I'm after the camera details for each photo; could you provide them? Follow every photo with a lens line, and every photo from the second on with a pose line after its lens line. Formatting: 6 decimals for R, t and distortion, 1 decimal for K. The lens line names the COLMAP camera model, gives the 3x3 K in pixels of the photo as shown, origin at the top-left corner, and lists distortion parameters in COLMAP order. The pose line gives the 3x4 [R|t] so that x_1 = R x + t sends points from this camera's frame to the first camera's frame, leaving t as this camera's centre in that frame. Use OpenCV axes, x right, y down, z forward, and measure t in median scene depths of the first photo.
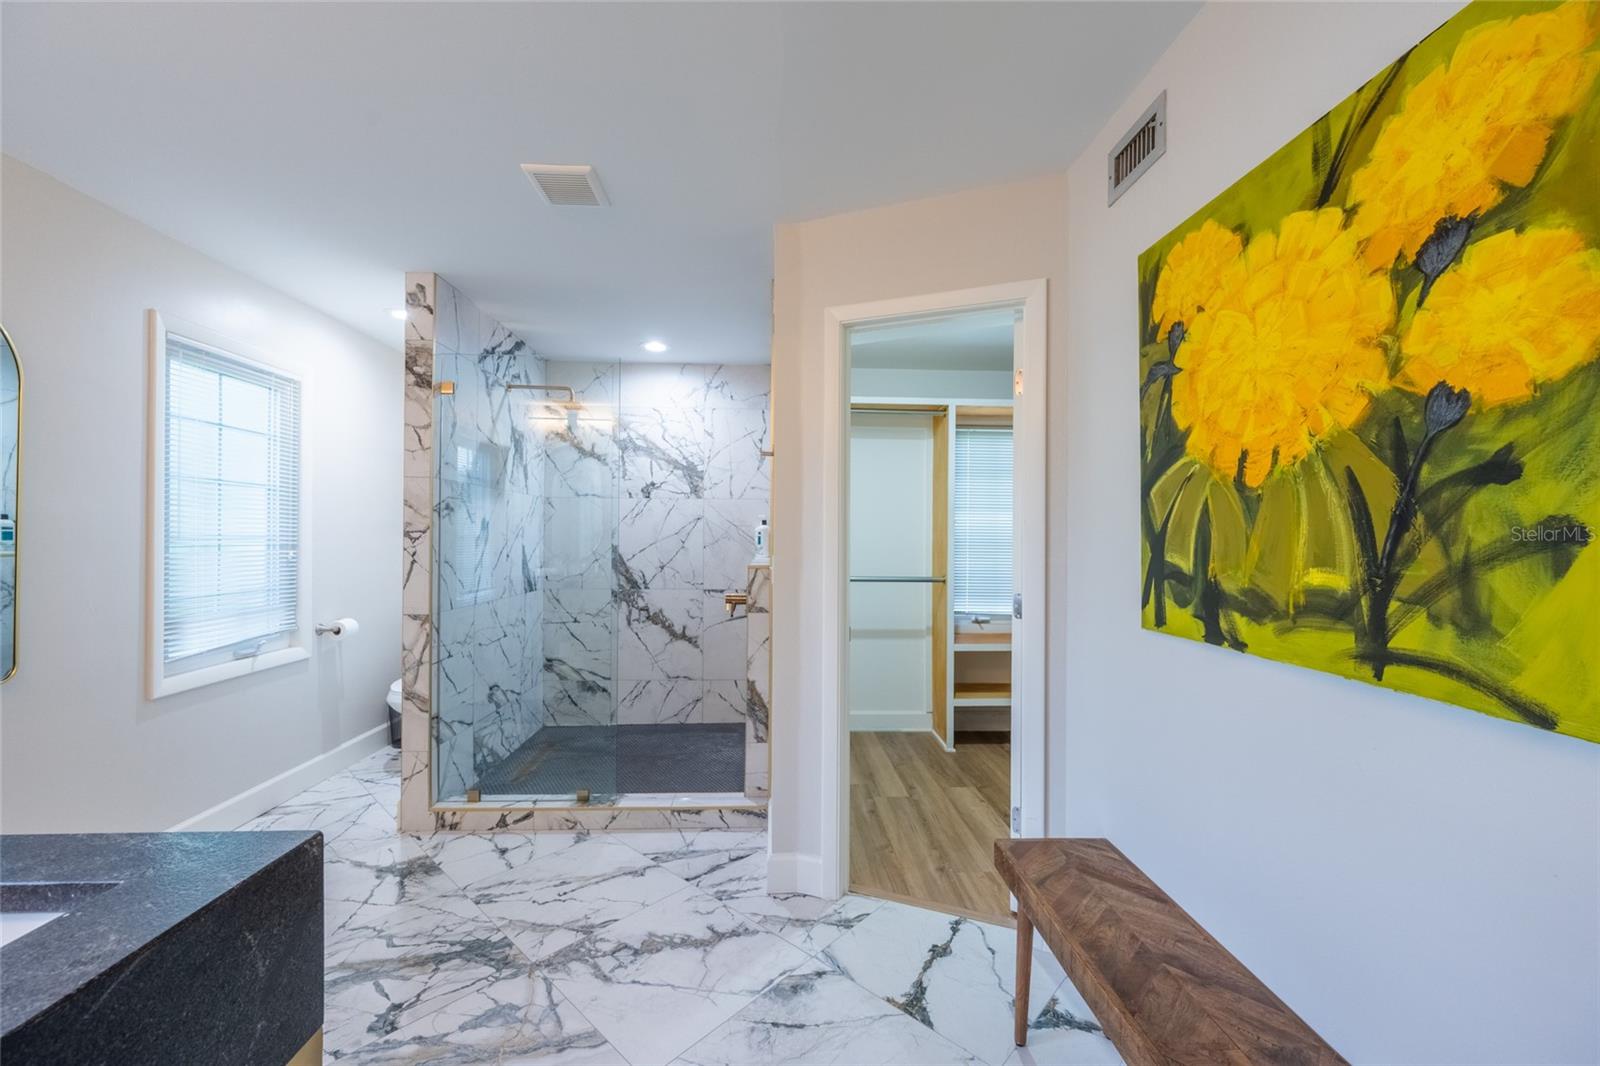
lens RADIAL K [[634.3, 0, 799.1], [0, 634.3, 533.8], [0, 0, 1]] dist [-0.000736, -0.000189]
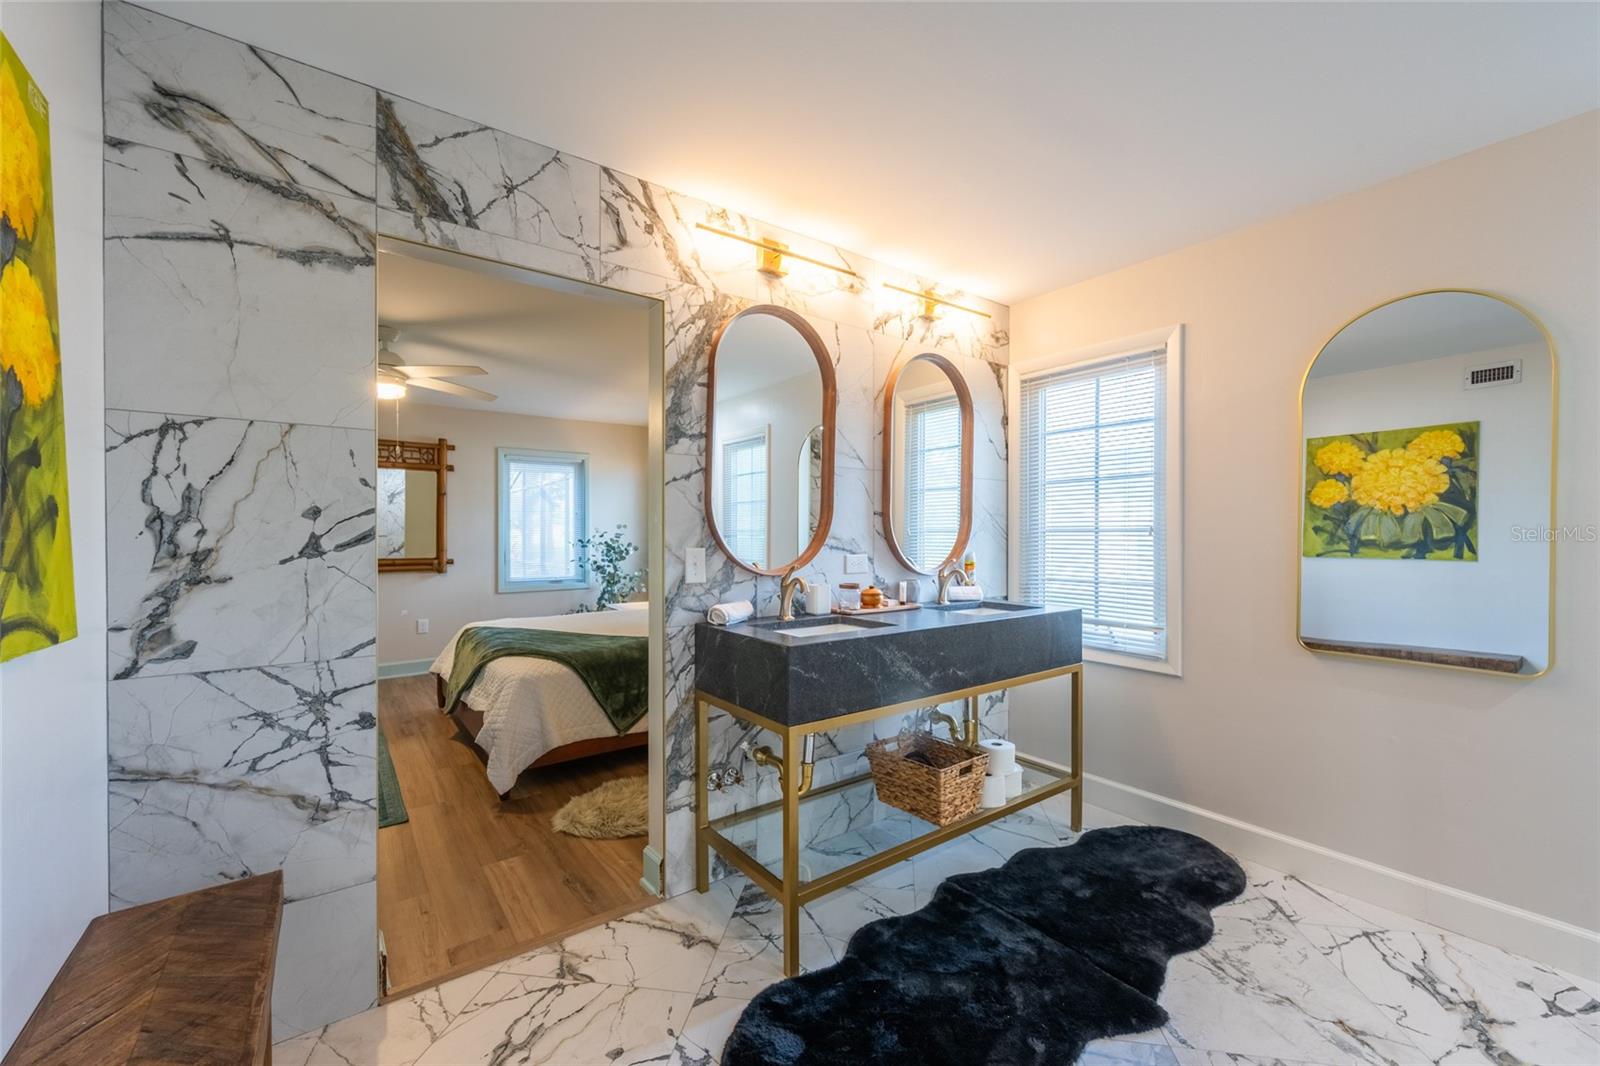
lens RADIAL K [[641.1, 0, 799.3], [0, 641.1, 535.9], [0, 0, 1]] dist [-0.001571, 0.000197]
pose [[-0.835728, -0.003013, -0.549135, 0.114435], [-0.000340, 0.999988, -0.004969, 0.013978], [0.549143, -0.003966, -0.835719, 0.631961]]
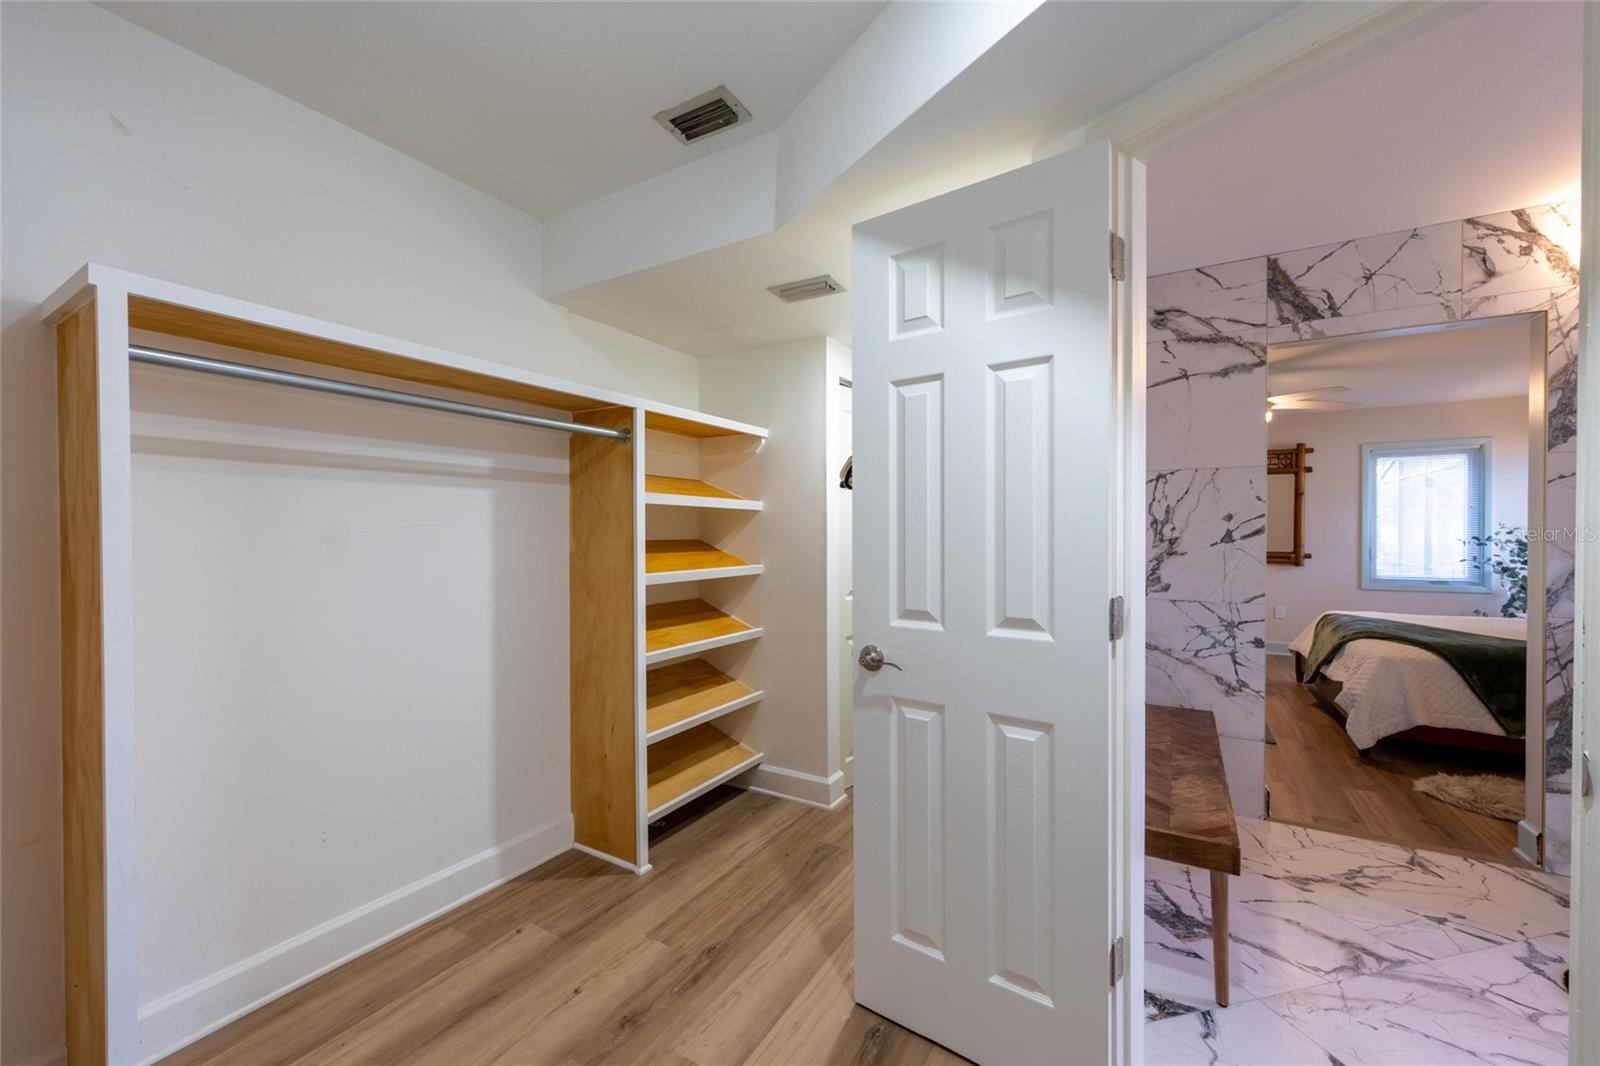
lens RADIAL K [[621.0, 0, 799.8], [0, 621.0, 536.5], [0, 0, 1]] dist [-0.003266, 0.000709]
pose [[-0.826557, -0.008398, 0.562790, 0.159762], [-0.006618, 0.999965, 0.005202, 0.018563], [-0.562814, 0.000575, -0.826583, 1.002055]]
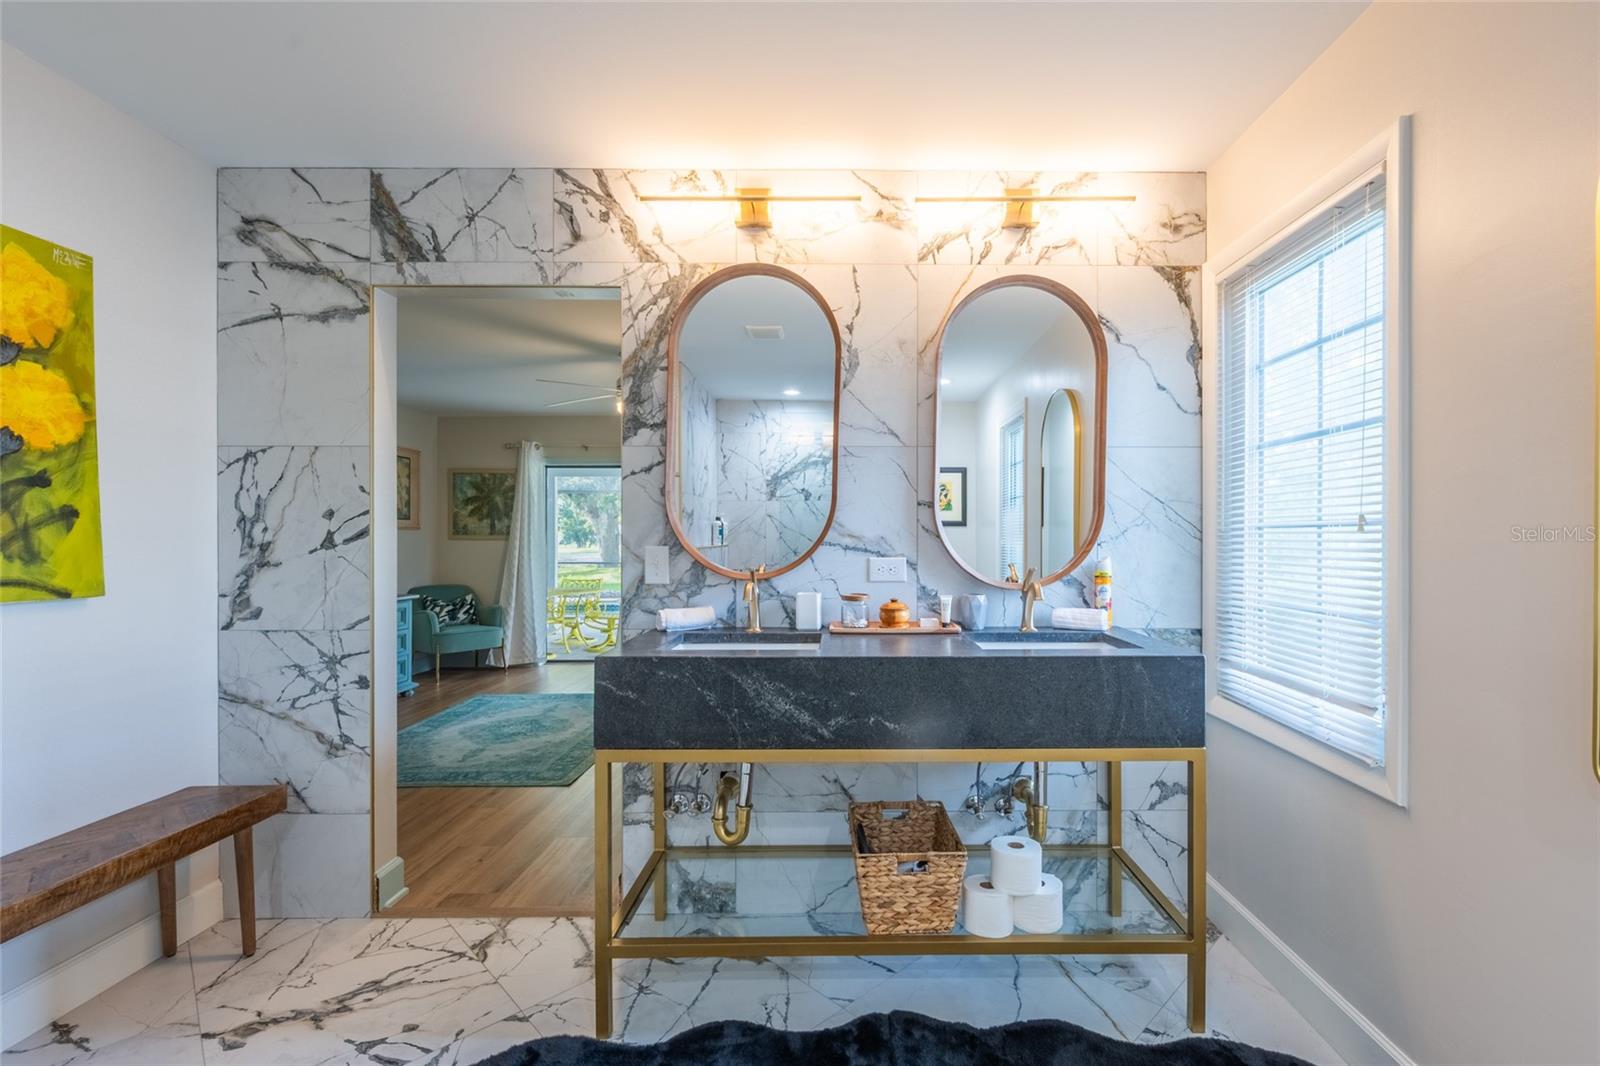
lens RADIAL K [[714.3, 0, 839.2], [0, 714.3, 536.6], [0, 0, 1]] dist [-0.001917, -0.000175]
pose [[-0.998876, -0.004942, 0.047145, -0.345445], [-0.005314, 0.999956, -0.007775, 0.018406], [-0.047105, -0.008017, -0.998858, 0.690647]]
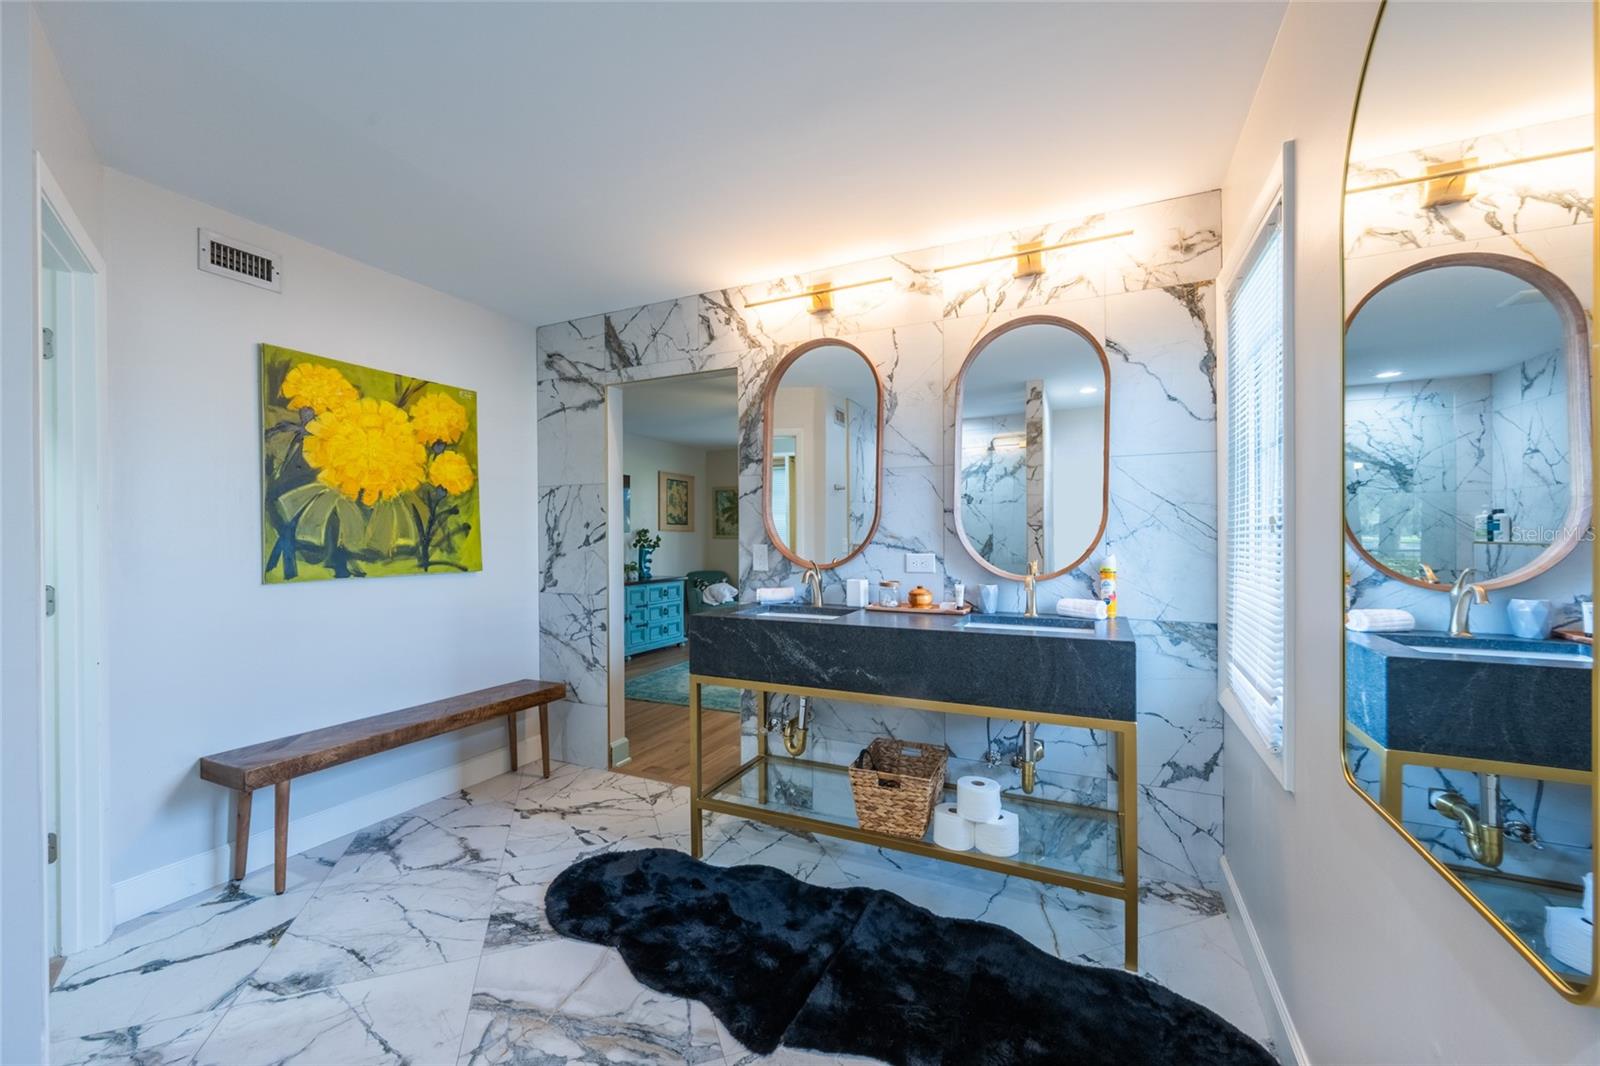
lens RADIAL K [[618.5, 0, 781.2], [0, 618.5, 536.5], [0, 0, 1]] dist [0.000166, -0.000023]
pose [[-0.877106, -0.000829, 0.480295, -0.563809], [-0.002287, 0.999994, -0.002449, 0.014324], [-0.480291, -0.003246, -0.877103, 0.747668]]
